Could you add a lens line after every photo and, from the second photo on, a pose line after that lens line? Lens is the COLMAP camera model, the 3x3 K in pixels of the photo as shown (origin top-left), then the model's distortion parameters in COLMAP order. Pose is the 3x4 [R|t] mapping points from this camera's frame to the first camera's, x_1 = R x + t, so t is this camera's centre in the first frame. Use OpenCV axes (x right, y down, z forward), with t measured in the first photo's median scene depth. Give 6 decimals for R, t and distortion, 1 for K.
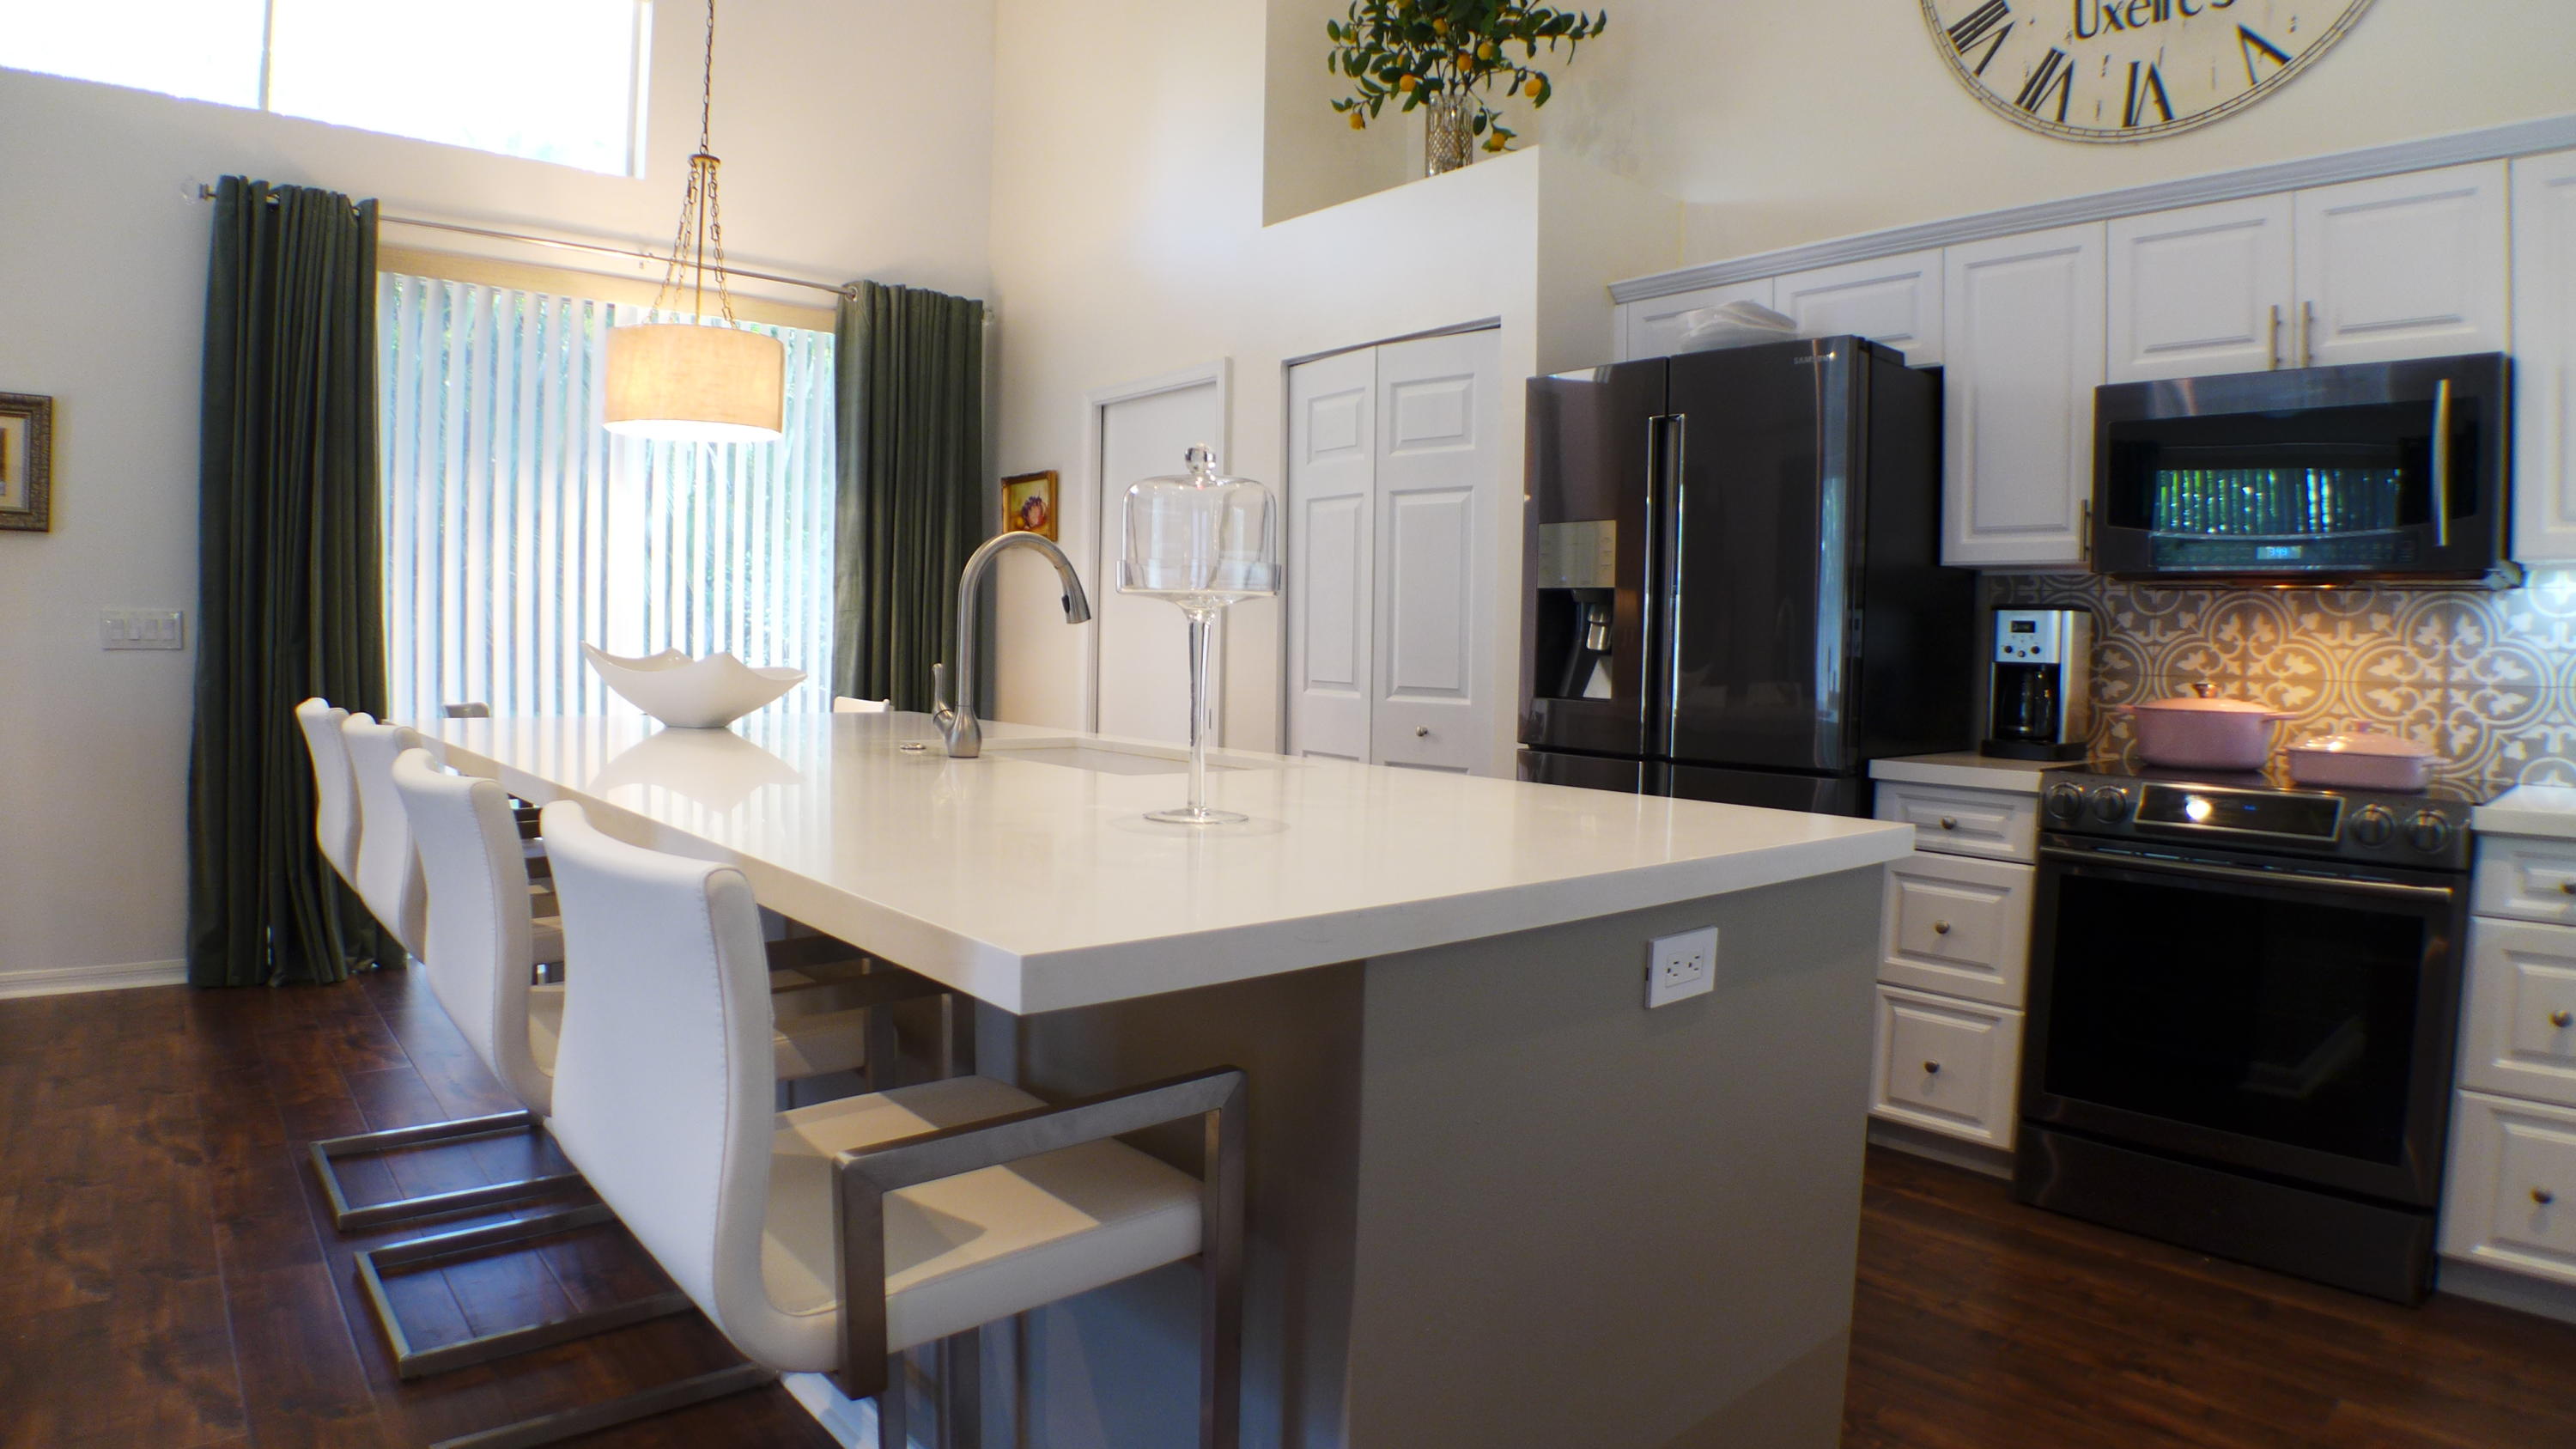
lens RADIAL K [[1442.2, 0, 1297.3], [0, 1442.2, 730.1], [0, 0, 1]] dist [-0.130162, 0.028666]
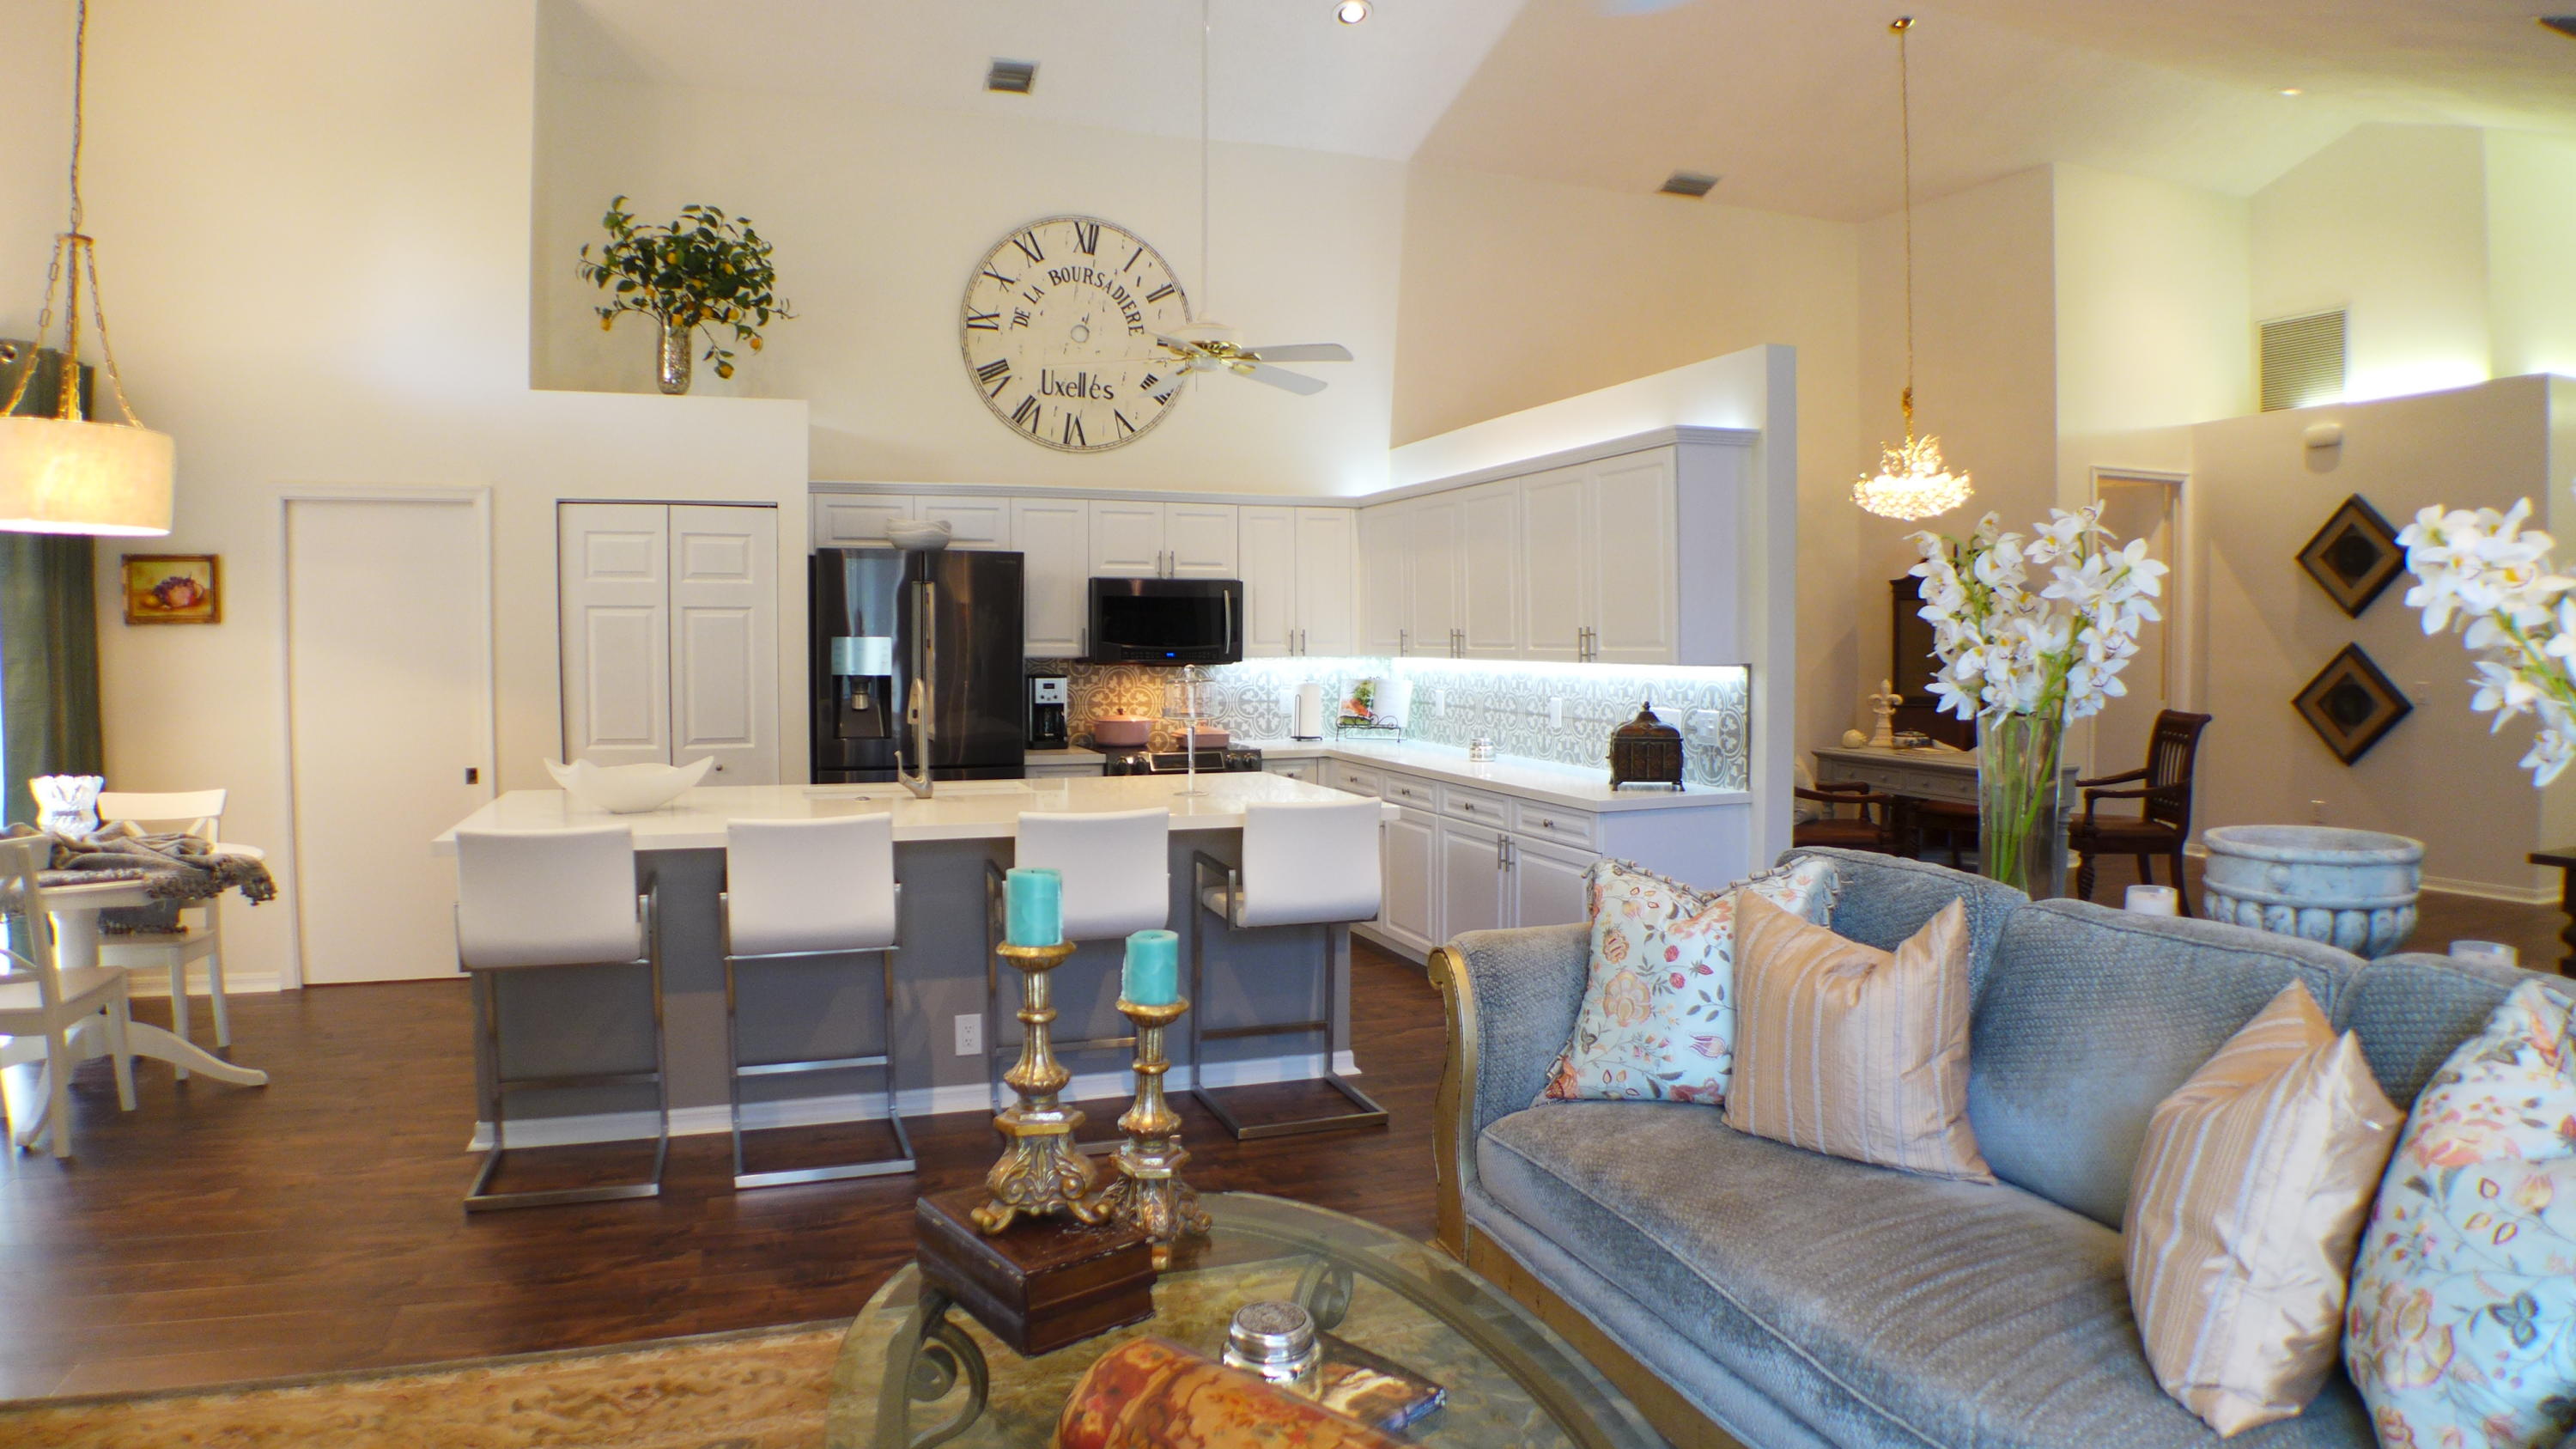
lens RADIAL K [[1513.6, 0, 1255.5], [0, 1513.6, 726.0], [0, 0, 1]] dist [-0.119686, 0.039307]
pose [[0.372933, -0.073264, 0.924961, -1.540171], [0.058056, 0.996767, 0.055544, -0.128281], [-0.926040, 0.032986, 0.375980, -0.147495]]
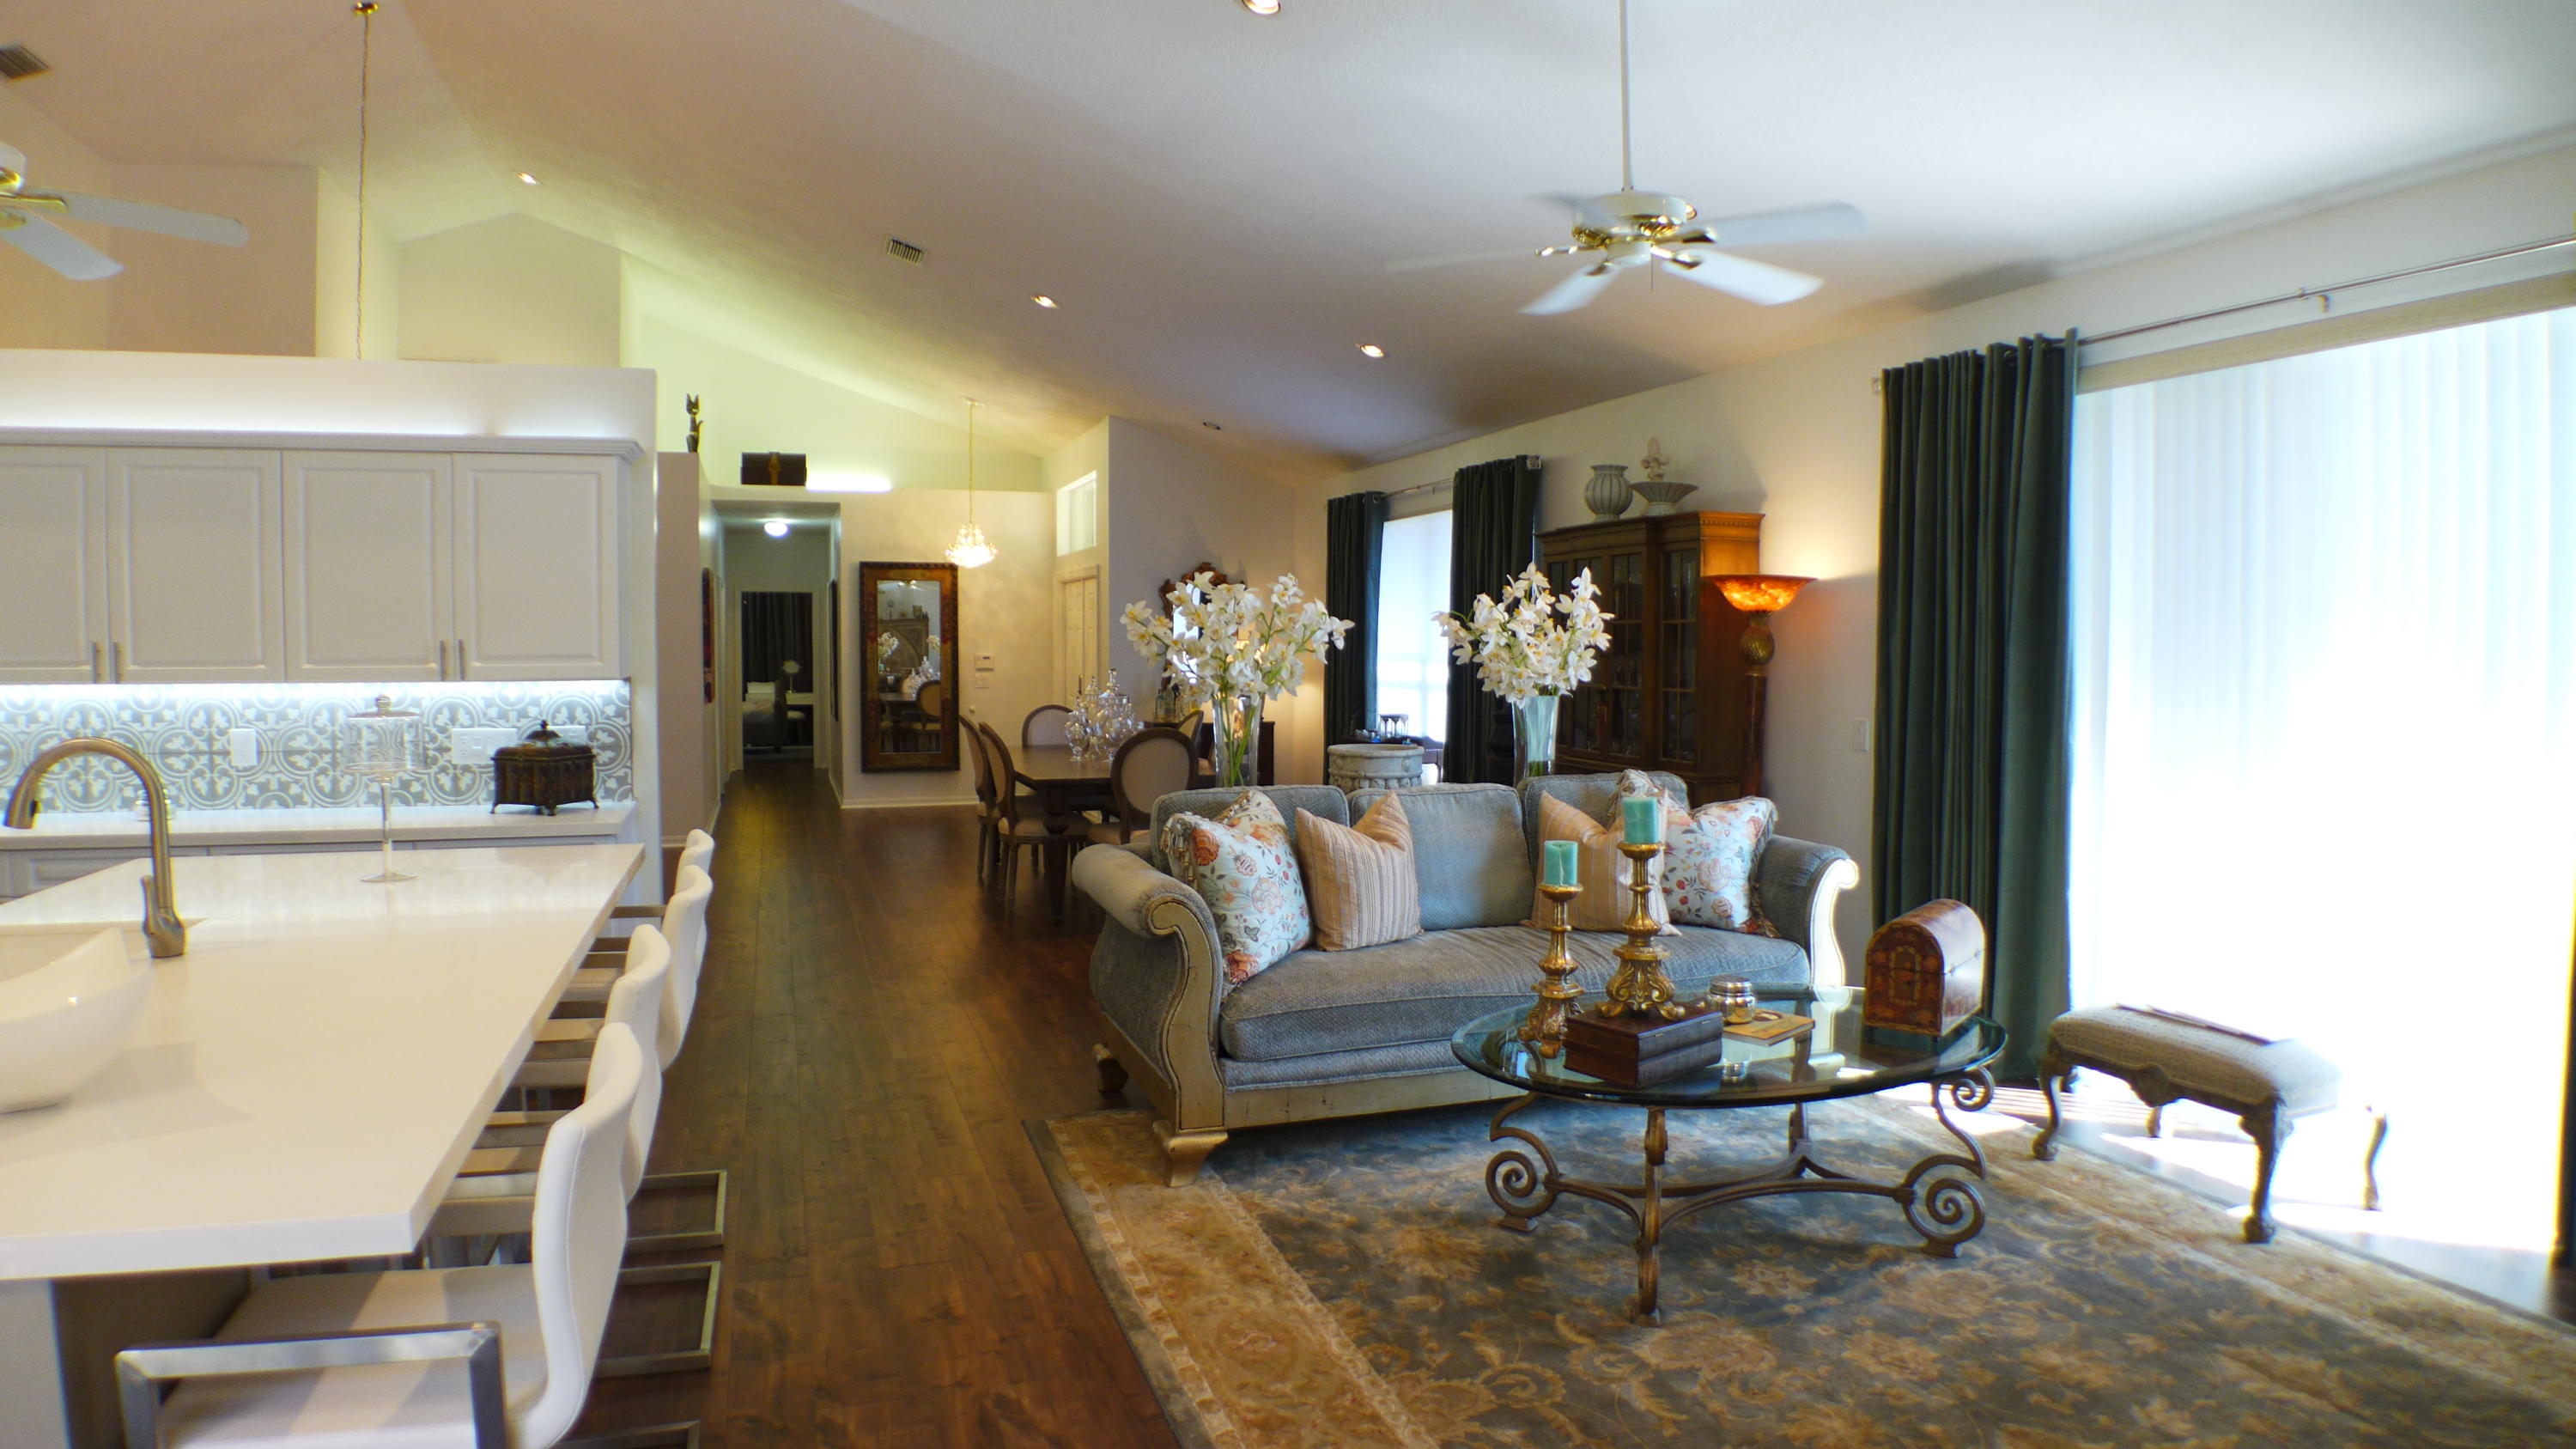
lens RADIAL K [[1411.1, 0, 1288.8], [0, 1411.1, 746.0], [0, 0, 1]] dist [-0.128081, 0.027872]
pose [[-0.929811, -0.047933, 0.364904, -1.036889], [-0.003618, 0.992625, 0.121171, -0.188483], [-0.368021, 0.111346, -0.923127, 1.190114]]
